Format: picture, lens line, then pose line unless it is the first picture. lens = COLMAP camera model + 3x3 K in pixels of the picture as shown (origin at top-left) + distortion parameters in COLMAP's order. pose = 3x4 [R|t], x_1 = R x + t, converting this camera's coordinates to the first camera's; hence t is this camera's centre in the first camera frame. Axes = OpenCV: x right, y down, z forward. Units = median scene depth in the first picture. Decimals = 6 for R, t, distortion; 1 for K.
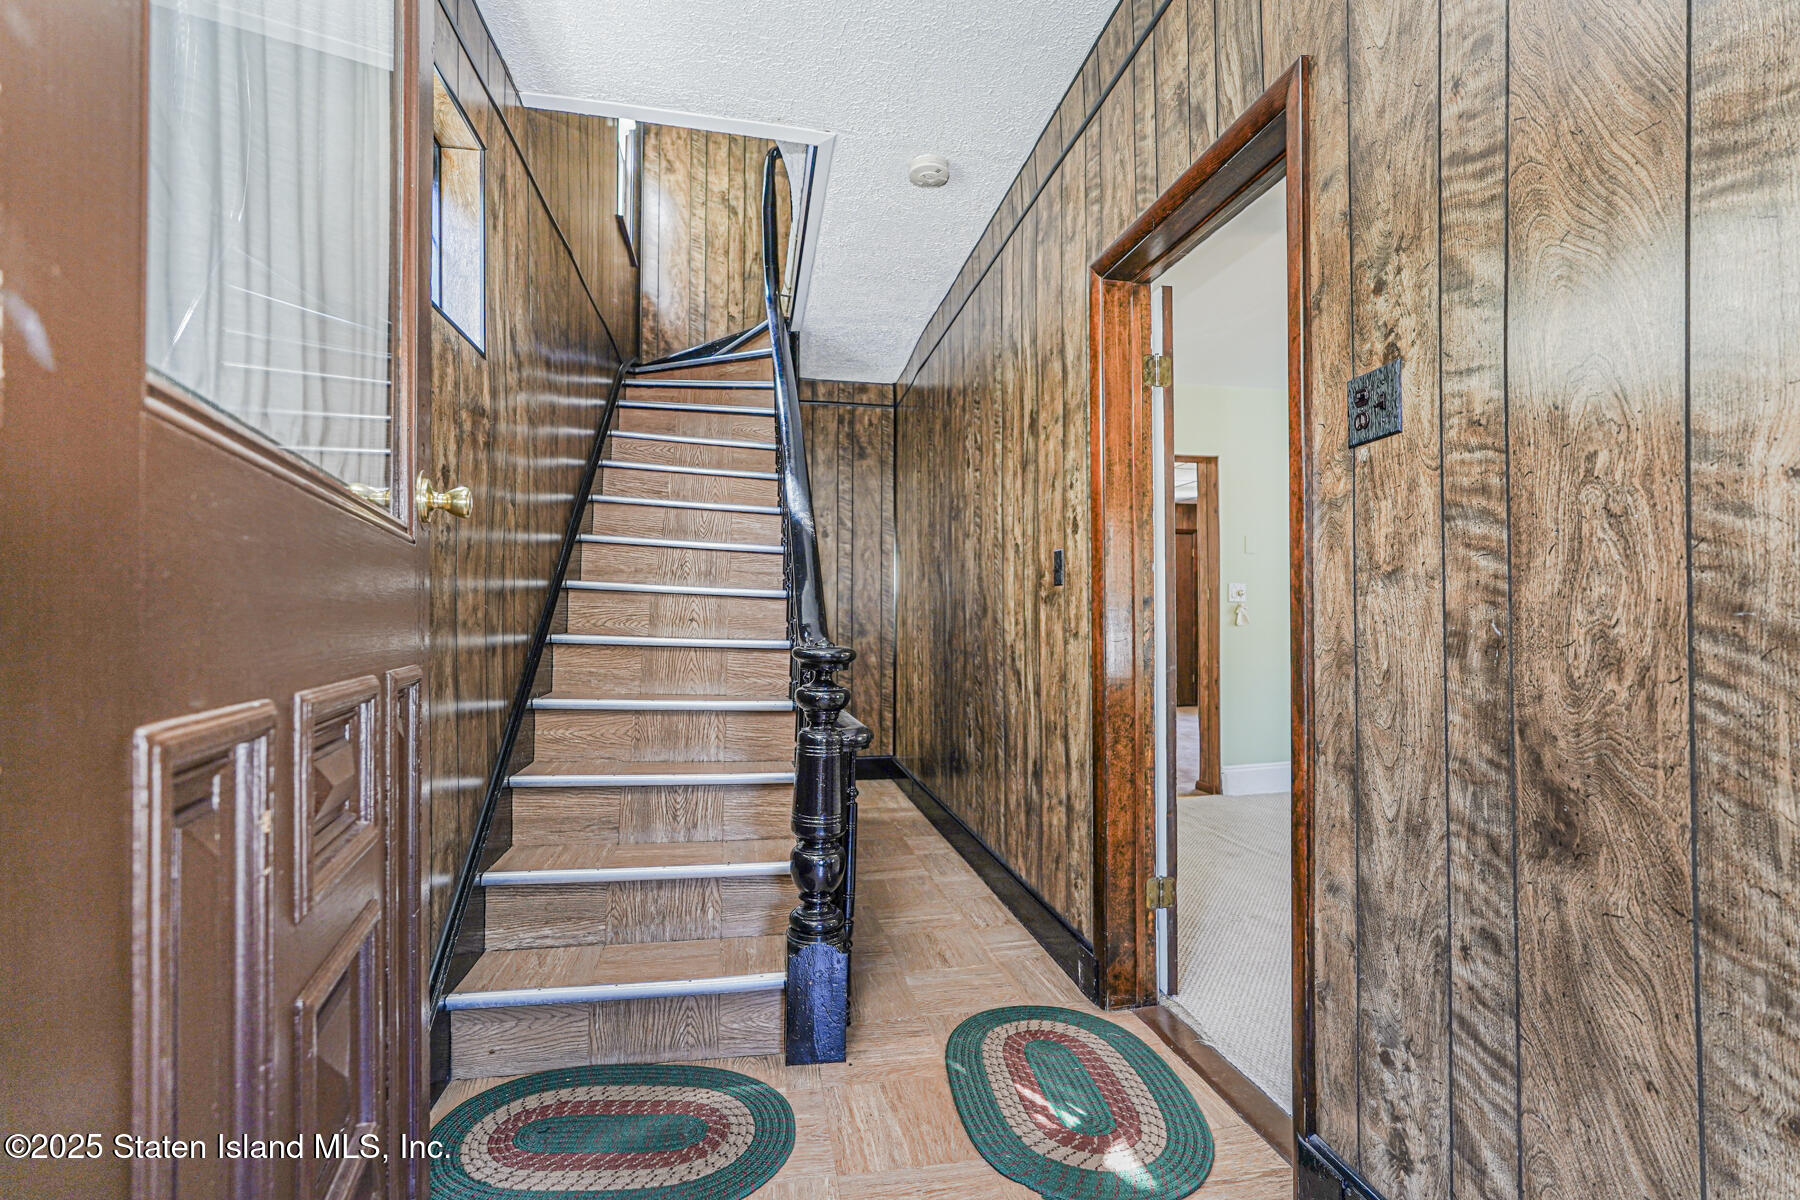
lens RADIAL K [[822.8, 0, 900.0], [0, 822.8, 600.0], [0, 0, 1]] dist [-0.001304, -0.000319]
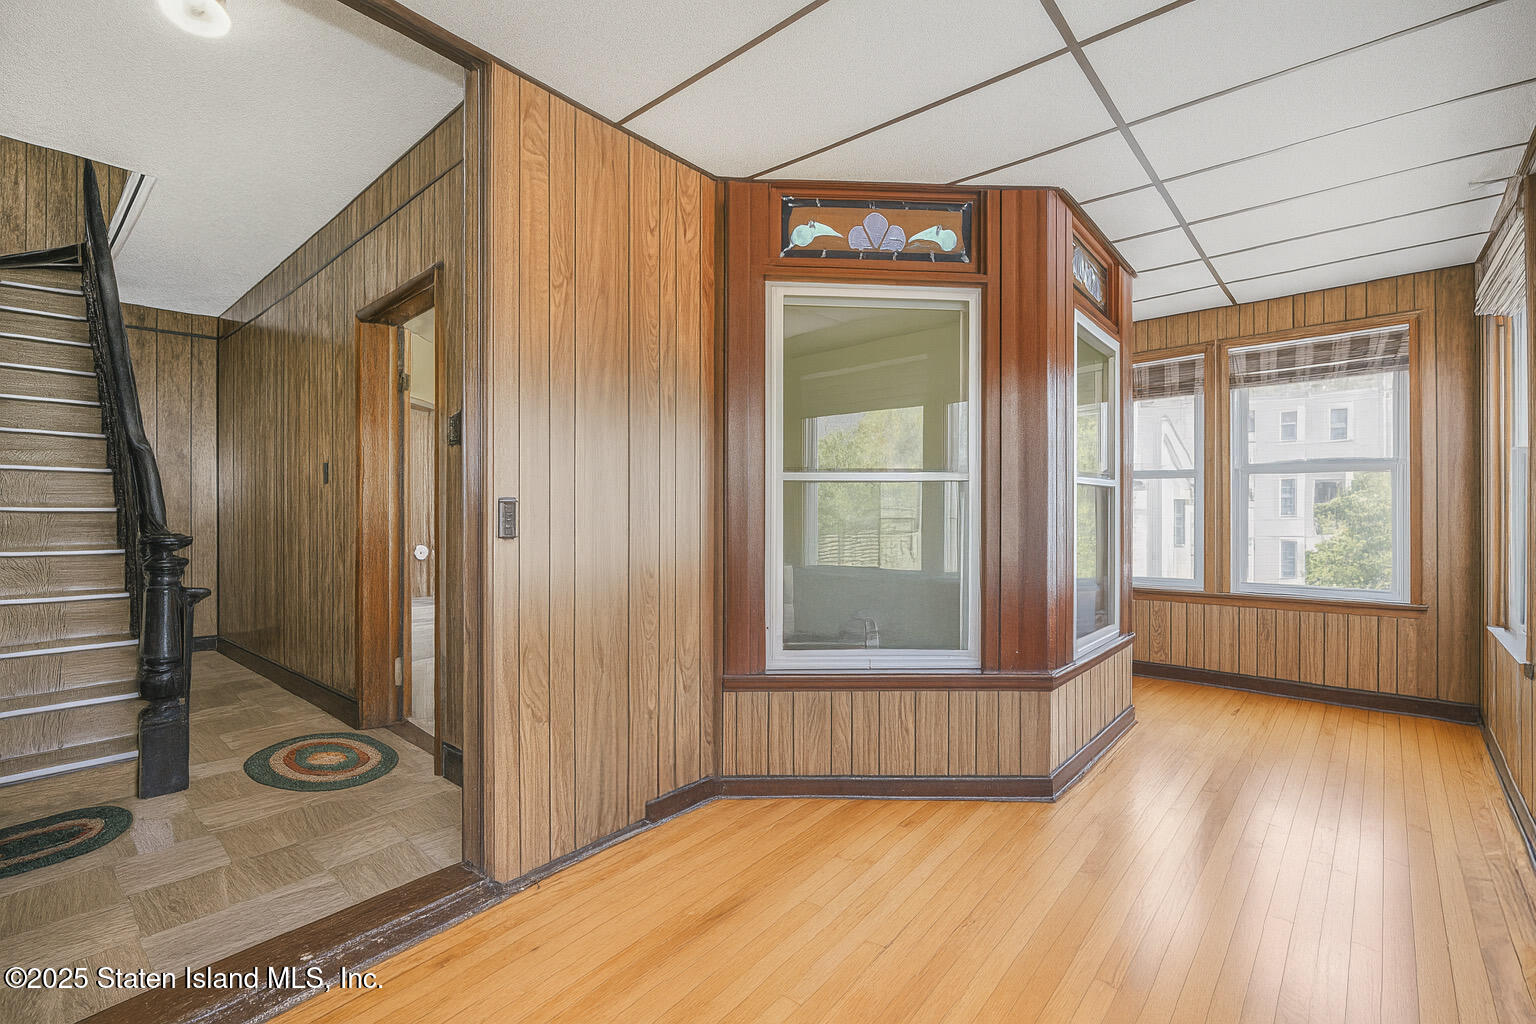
lens RADIAL K [[702.2, 0, 768.0], [0, 702.2, 512.0], [0, 0, 1]] dist [-0.001304, -0.000319]
pose [[0.798628, 0.001980, 0.601822, 0.034957], [-0.007473, 0.999950, 0.006626, 0.002753], [-0.601779, -0.009789, 0.798603, -0.681398]]
